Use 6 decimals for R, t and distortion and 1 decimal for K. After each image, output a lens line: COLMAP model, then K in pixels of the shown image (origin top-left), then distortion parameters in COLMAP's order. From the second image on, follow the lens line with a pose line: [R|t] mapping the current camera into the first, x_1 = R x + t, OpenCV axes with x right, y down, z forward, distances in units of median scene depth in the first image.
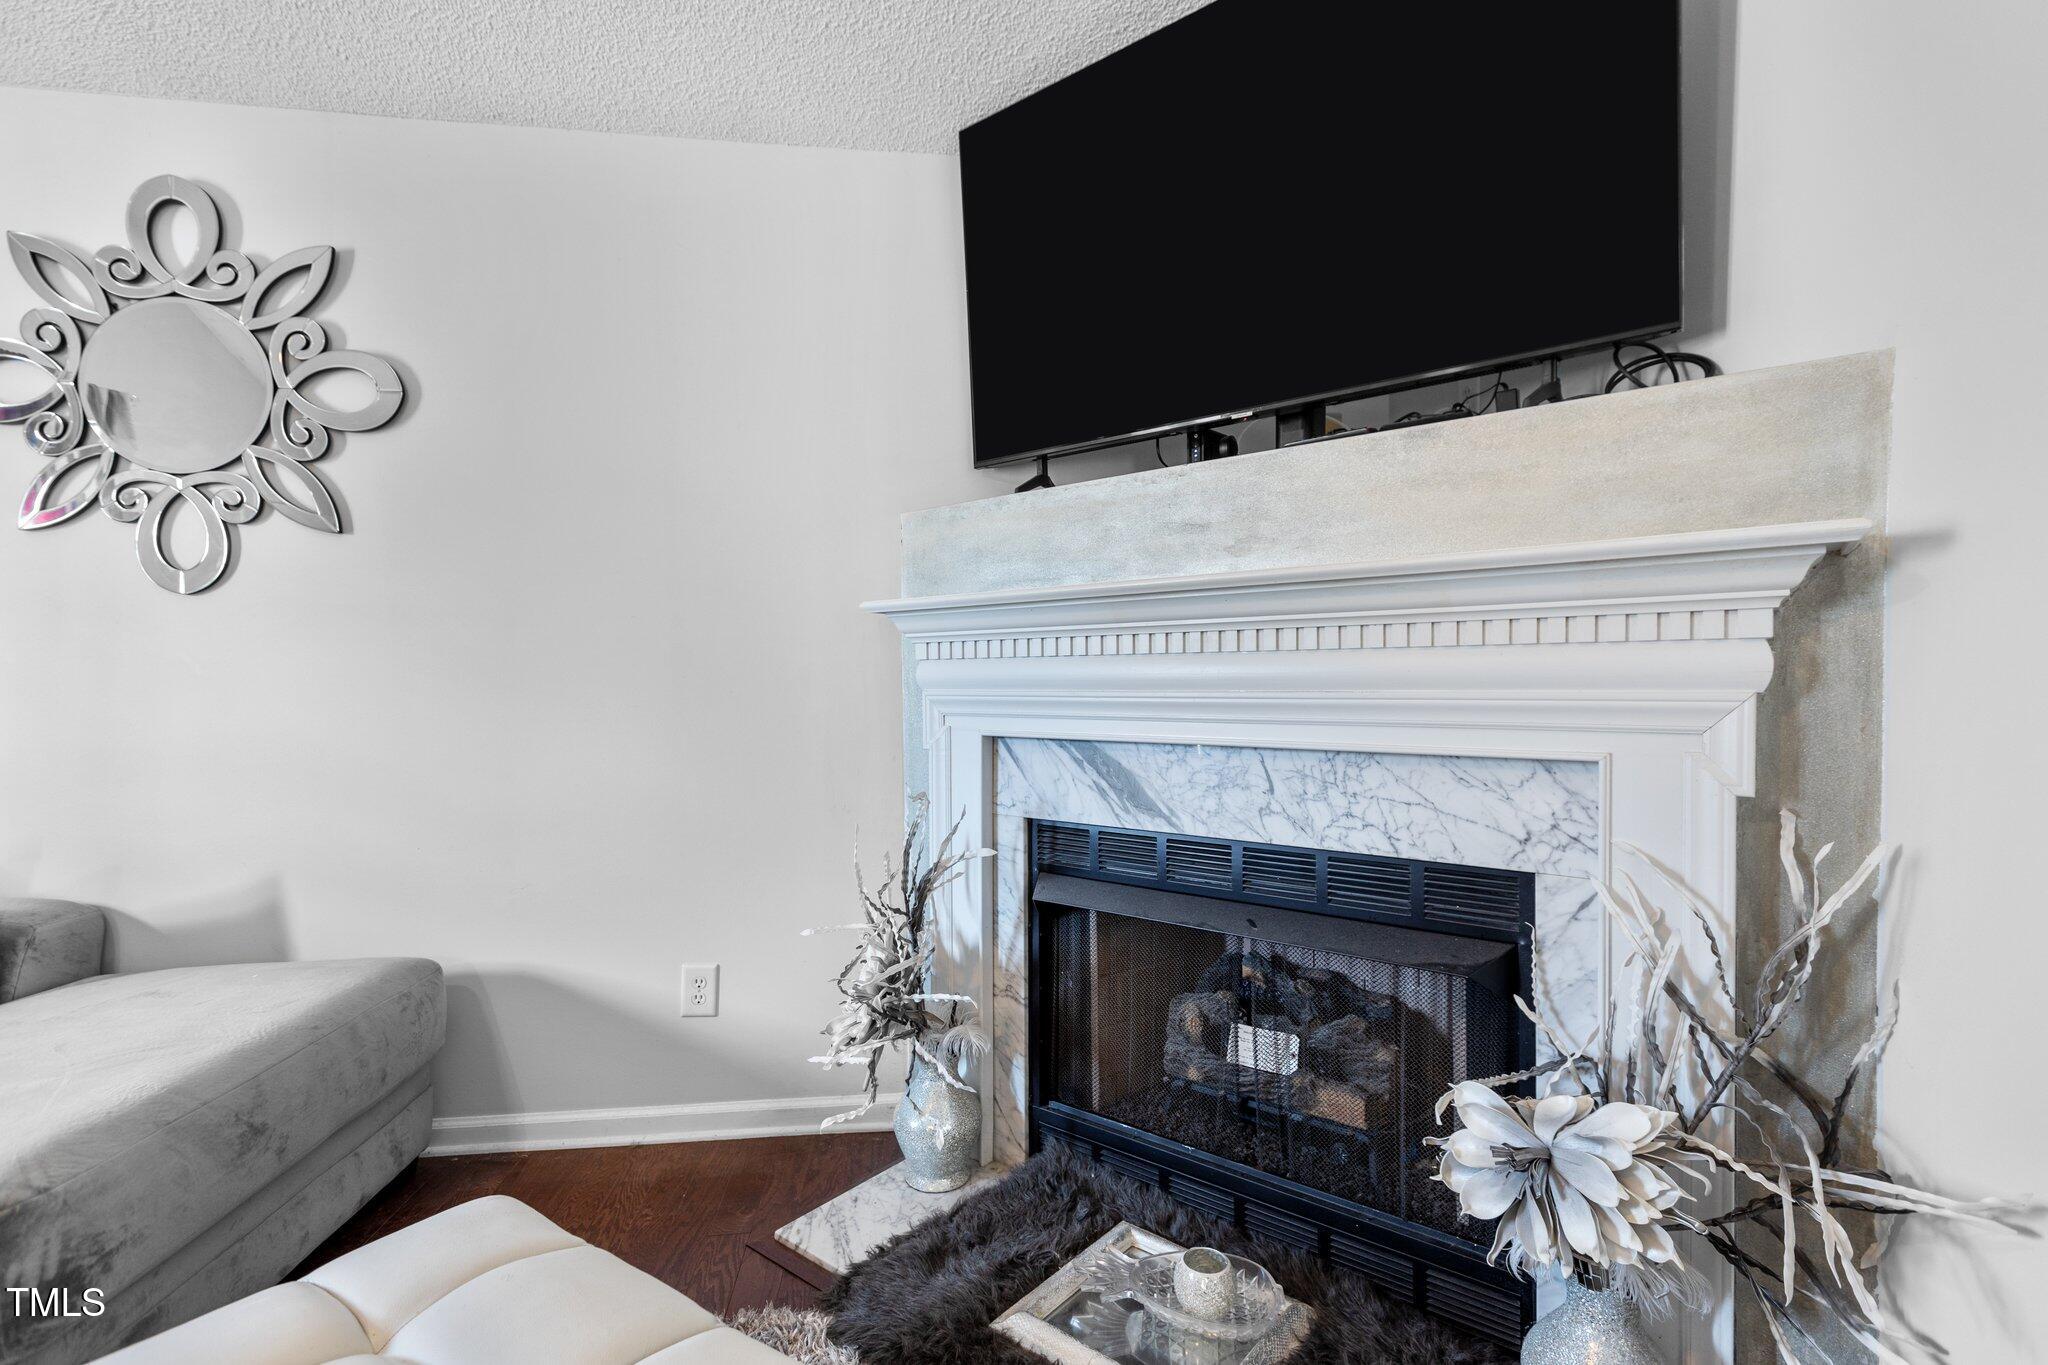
lens RADIAL K [[919.7, 0, 1029.1], [0, 919.7, 691.9], [0, 0, 1]] dist [-0.000878, -0.000266]
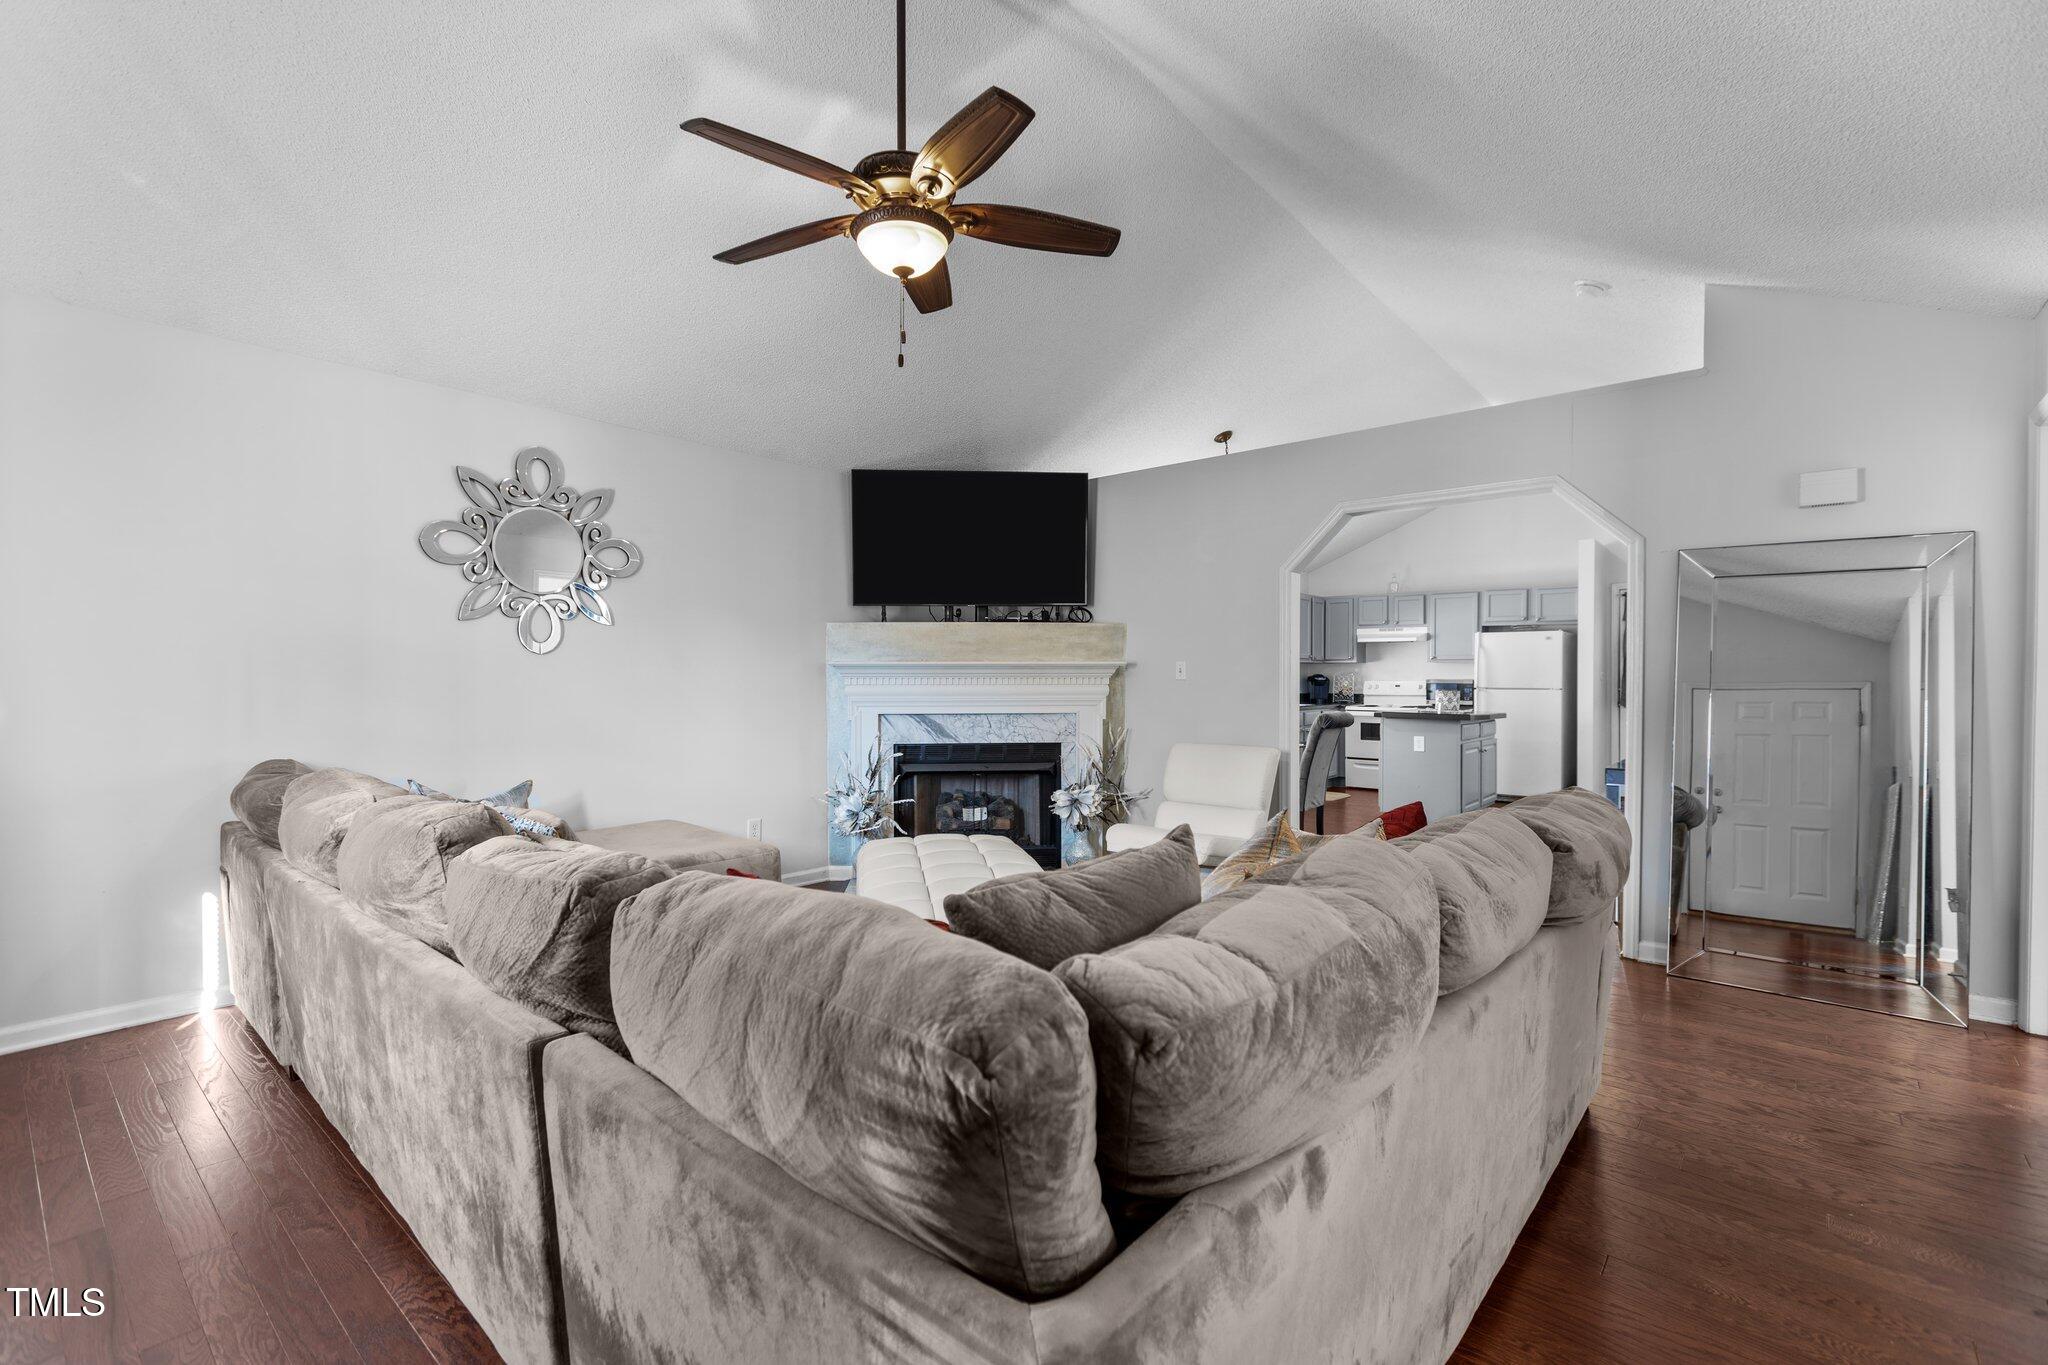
lens RADIAL K [[919.7, 0, 1029.1], [0, 919.7, 691.9], [0, 0, 1]] dist [-0.000878, -0.000266]
pose [[0.733430, -0.009225, 0.679702, -1.542490], [0.006302, 0.999957, 0.006772, -0.031660], [-0.679736, -0.000683, 0.733457, -1.242459]]
